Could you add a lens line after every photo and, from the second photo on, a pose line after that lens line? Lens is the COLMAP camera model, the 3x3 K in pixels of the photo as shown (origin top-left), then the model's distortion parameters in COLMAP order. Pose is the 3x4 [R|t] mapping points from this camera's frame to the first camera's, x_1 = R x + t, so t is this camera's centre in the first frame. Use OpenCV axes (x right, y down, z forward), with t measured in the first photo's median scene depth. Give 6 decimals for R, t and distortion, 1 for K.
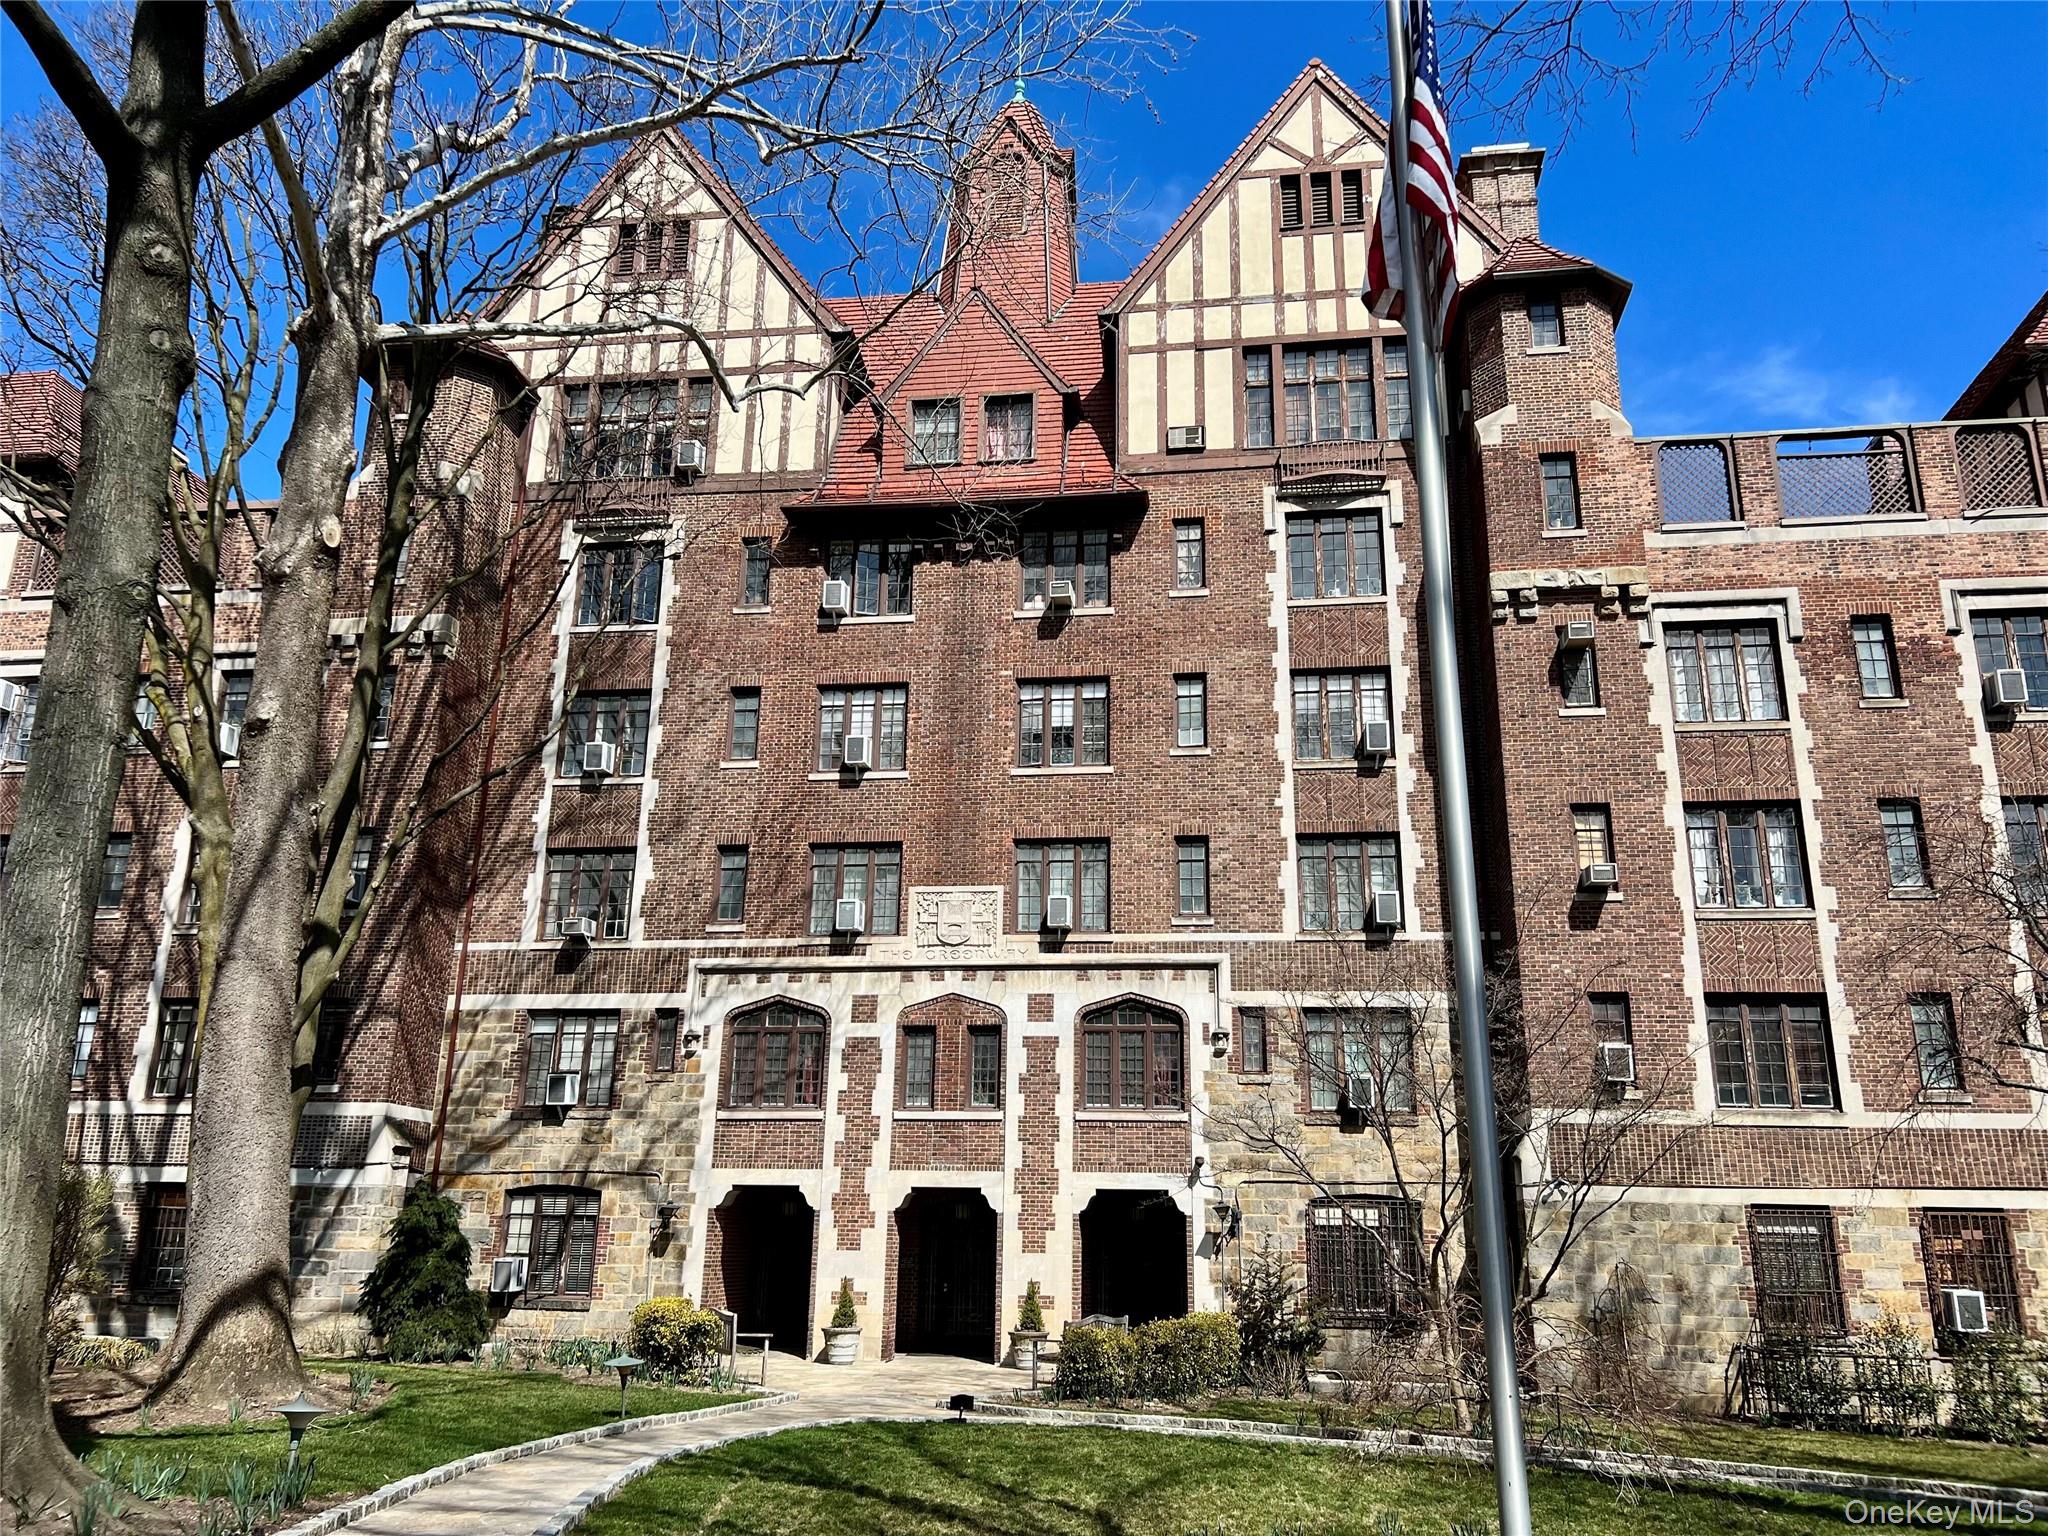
lens RADIAL K [[1560.3, 0, 1038.9], [0, 1560.3, 776.3], [0, 0, 1]] dist [0.067331, -0.080361]
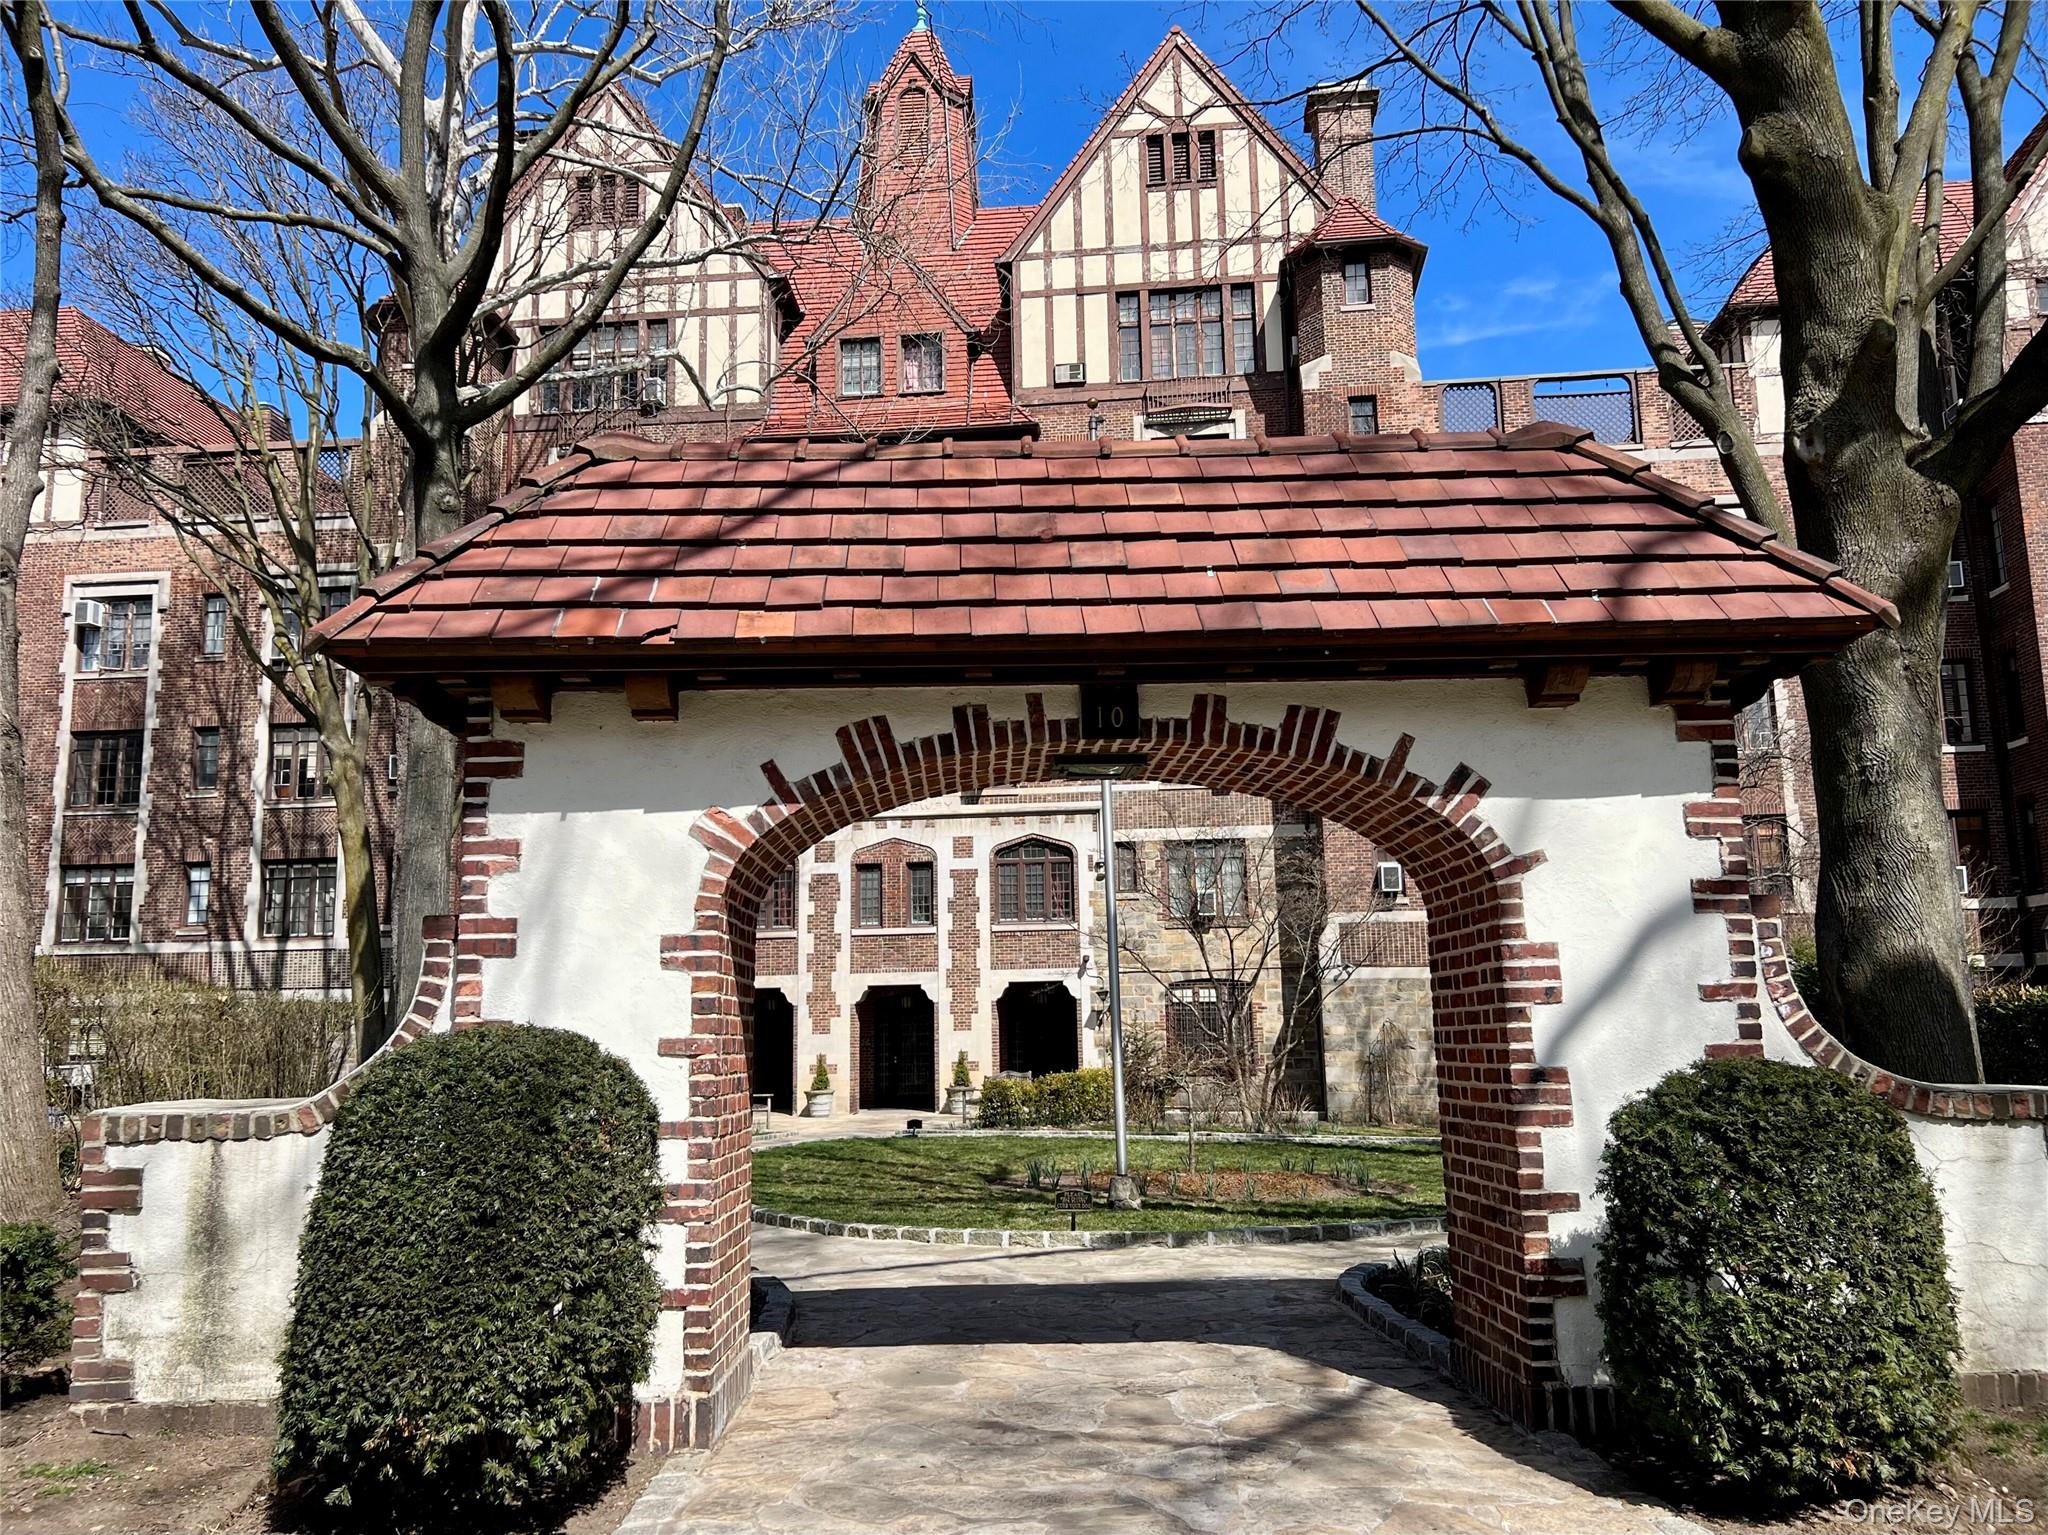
lens RADIAL K [[1560.3, 0, 1038.9], [0, 1560.3, 775.8], [0, 0, 1]] dist [0.067331, -0.080361]
pose [[0.998535, -0.029319, 0.045480, 0.006734], [0.023170, 0.991208, 0.130271, -0.074381], [-0.048900, -0.129027, 0.990435, -0.262736]]
